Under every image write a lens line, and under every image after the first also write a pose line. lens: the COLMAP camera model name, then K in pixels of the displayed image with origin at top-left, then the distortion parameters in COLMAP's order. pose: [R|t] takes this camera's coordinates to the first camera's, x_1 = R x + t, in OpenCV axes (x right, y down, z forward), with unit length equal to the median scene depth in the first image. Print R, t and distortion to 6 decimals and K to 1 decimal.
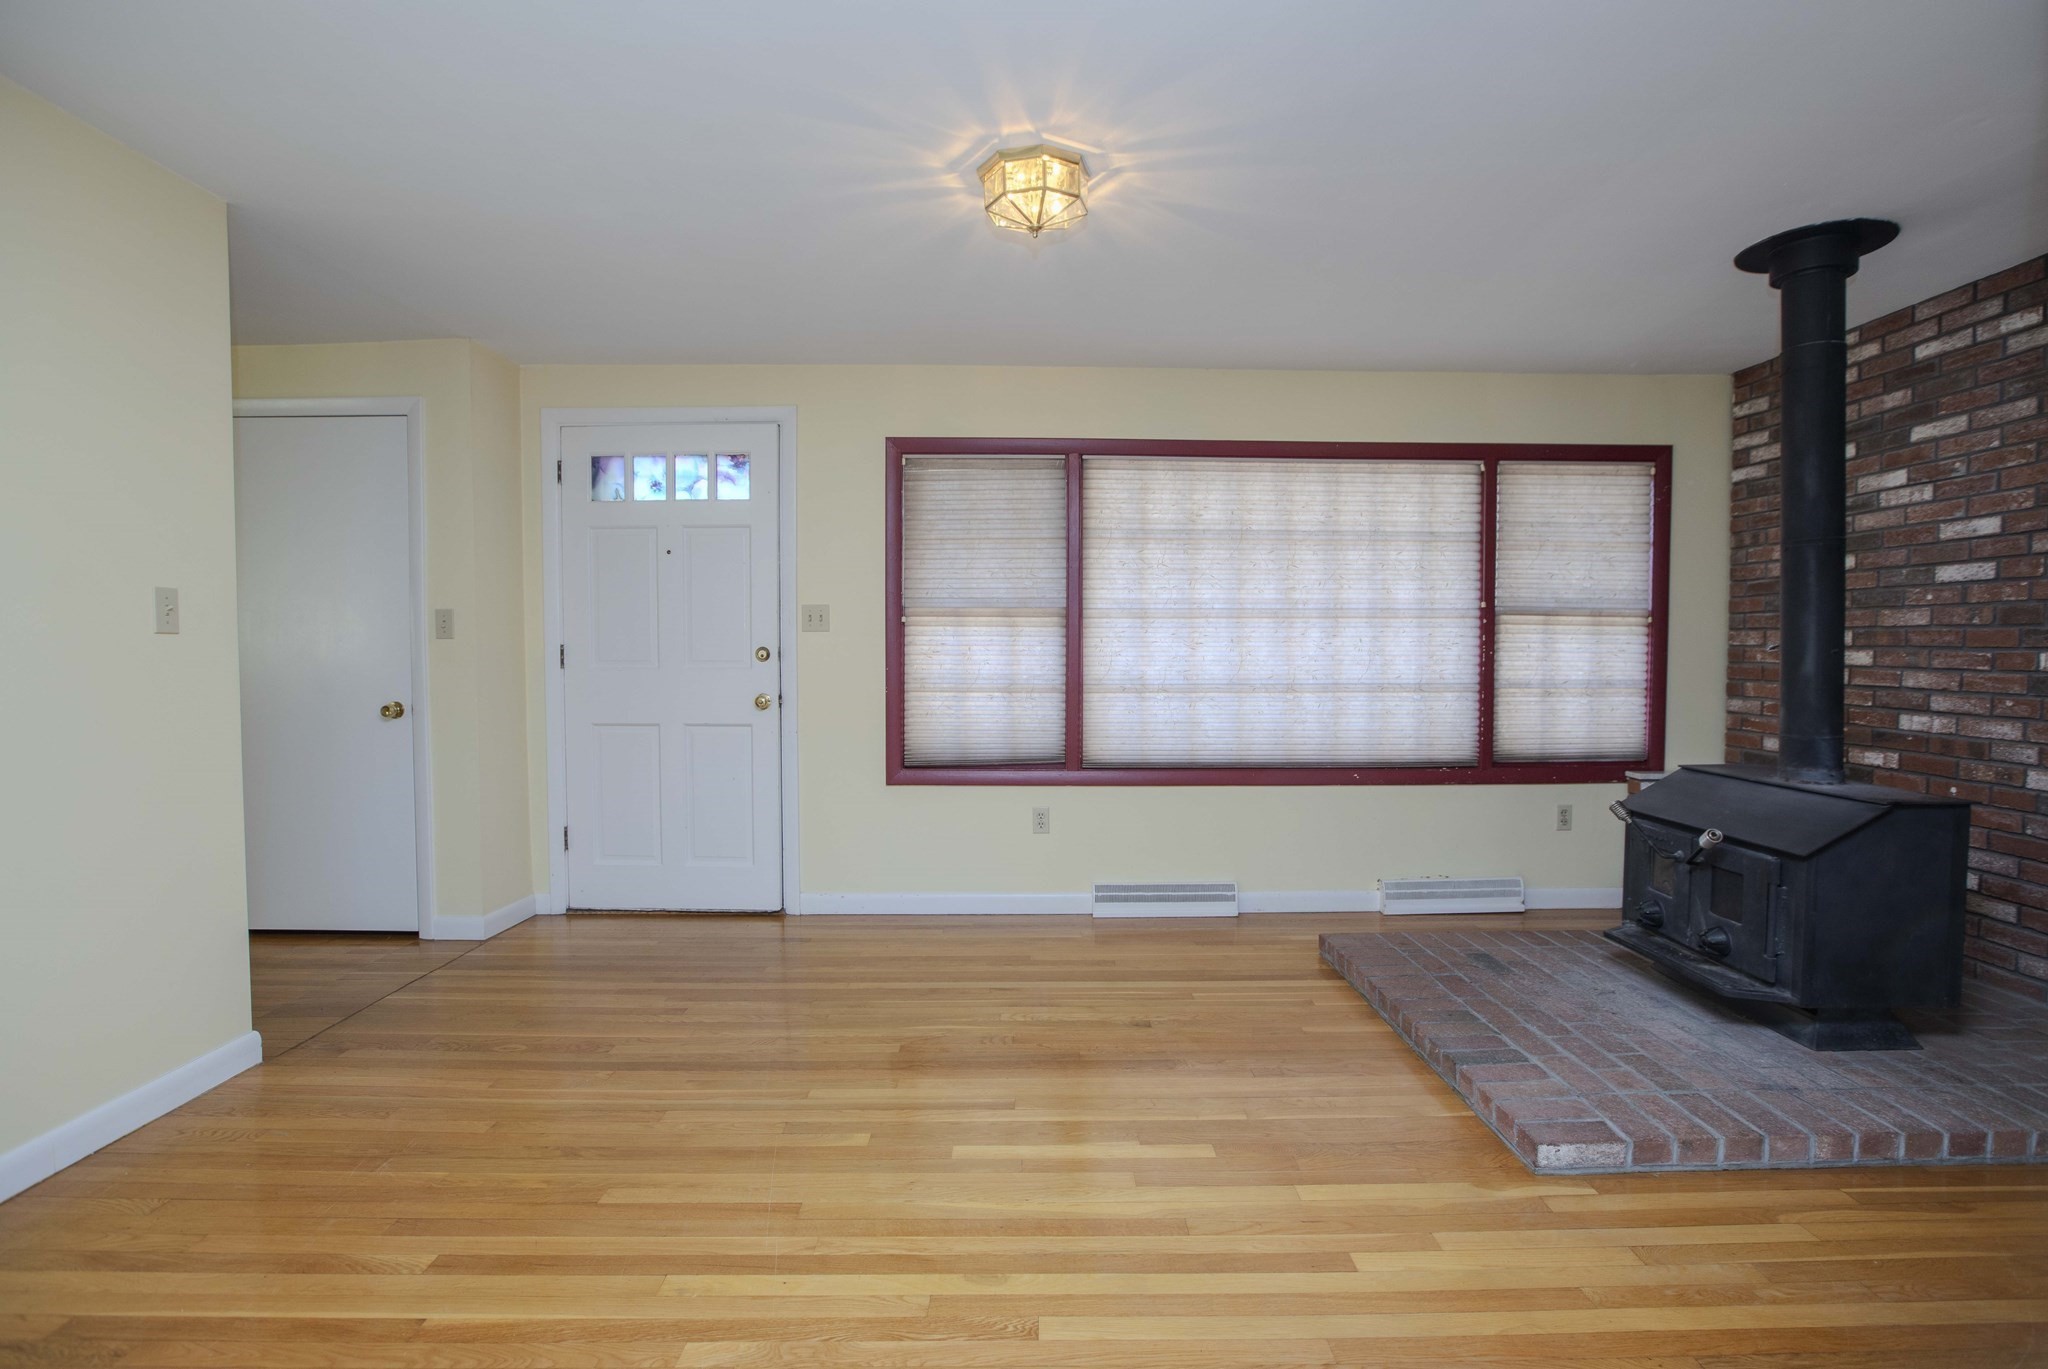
lens RADIAL K [[957.5, 0, 1024.0], [0, 957.5, 684.5], [0, 0, 1]] dist [0.000007, 0.001058]
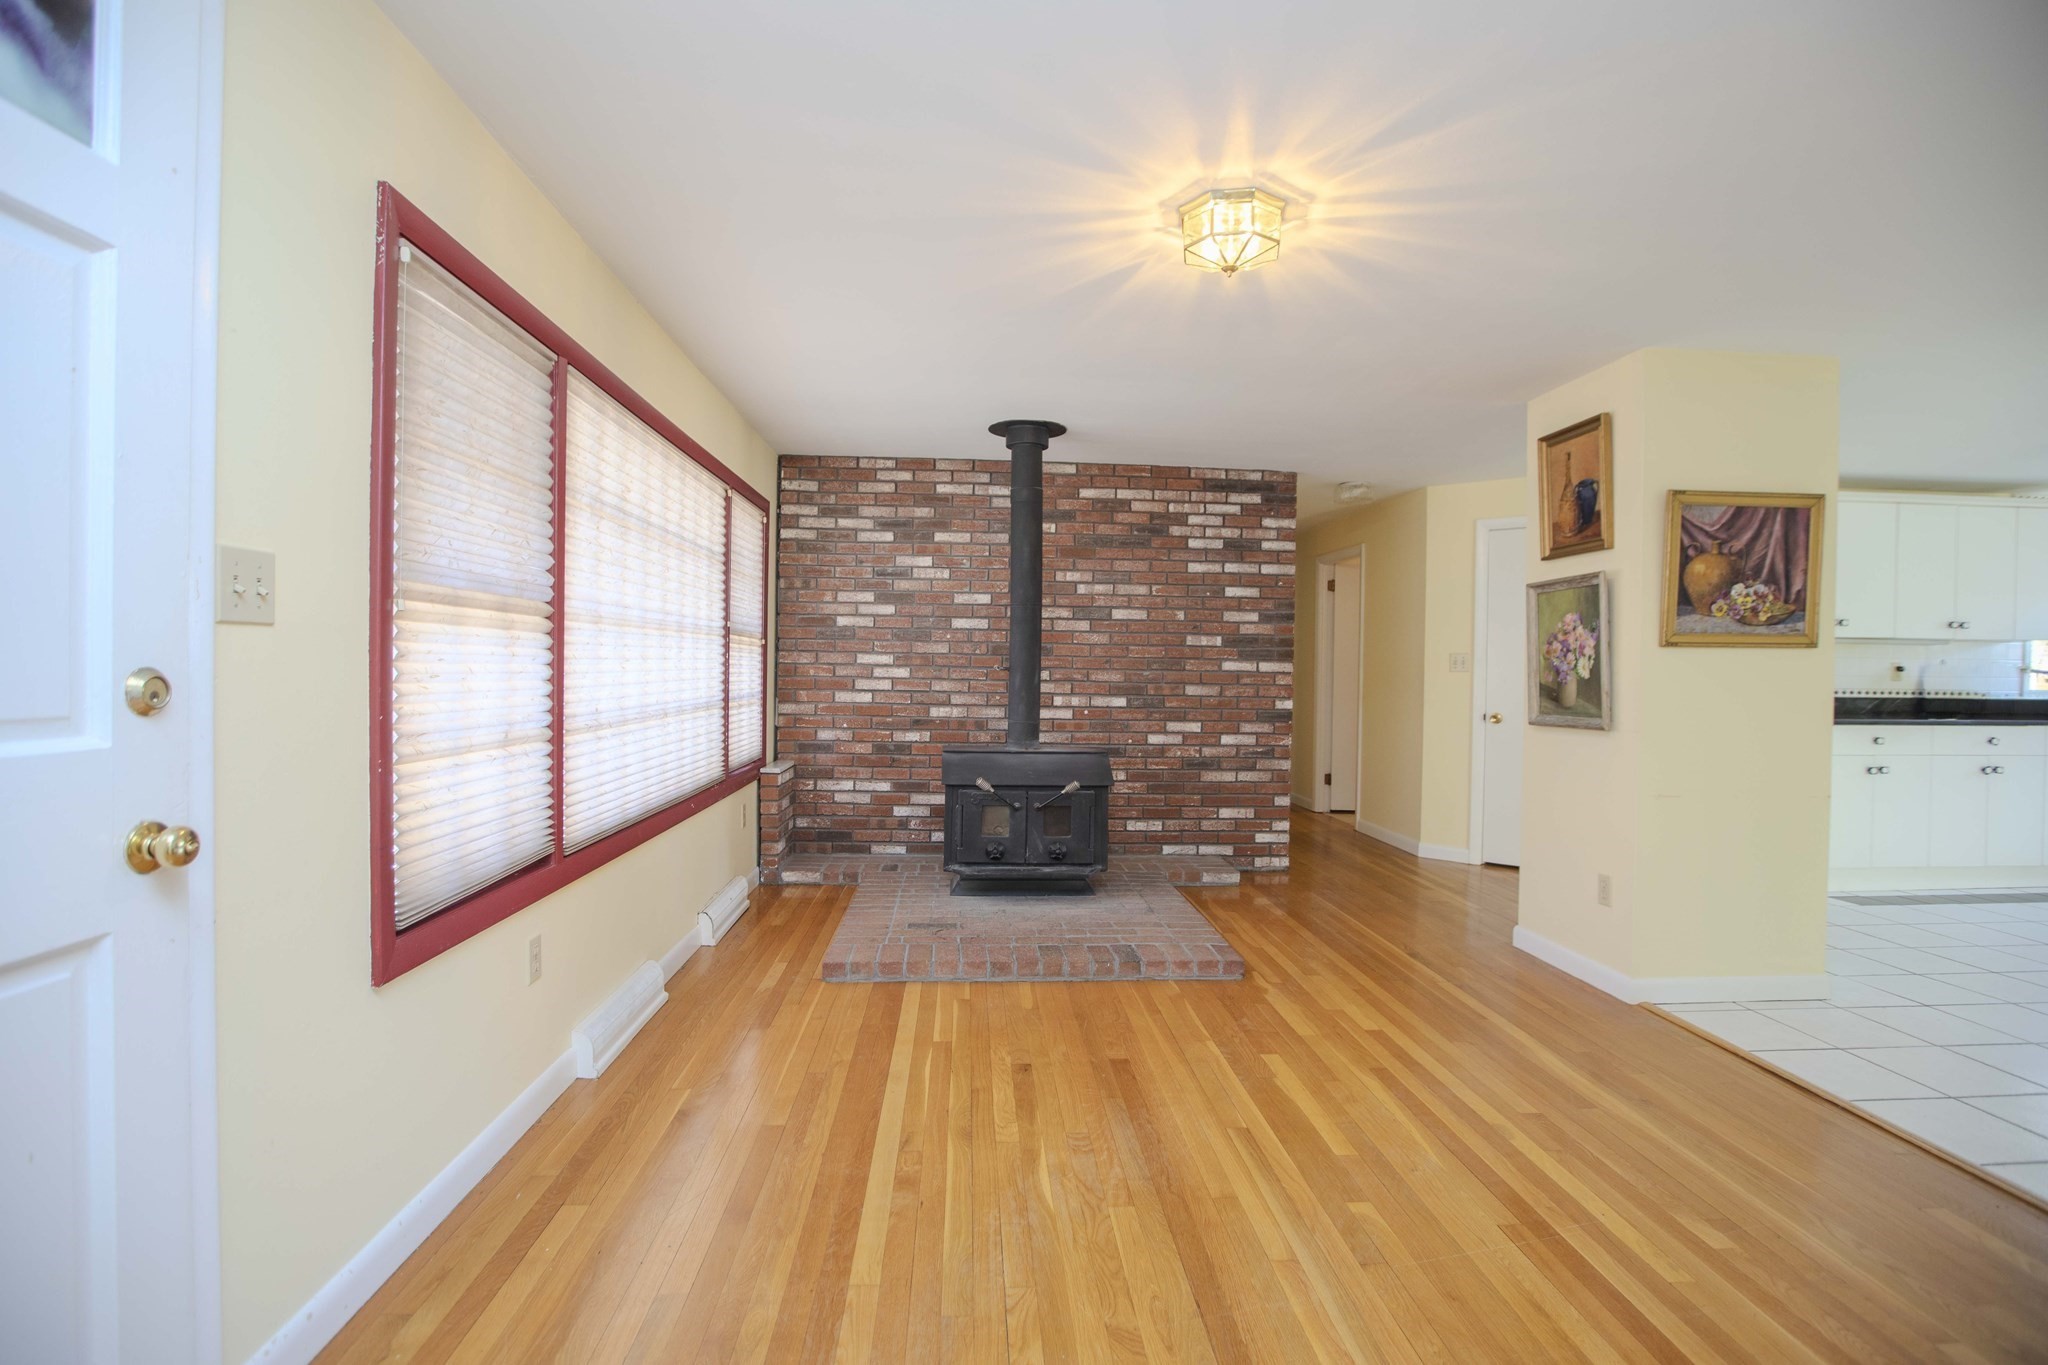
lens RADIAL K [[937.5, 0, 1052.2], [0, 937.5, 682.8], [0, 0, 1]] dist [-0.038511, 0.000141]
pose [[-0.037252, -0.020167, 0.999102, -0.701611], [0.027361, 0.999401, 0.021193, -0.040038], [-0.998931, 0.028126, -0.036678, 0.882255]]
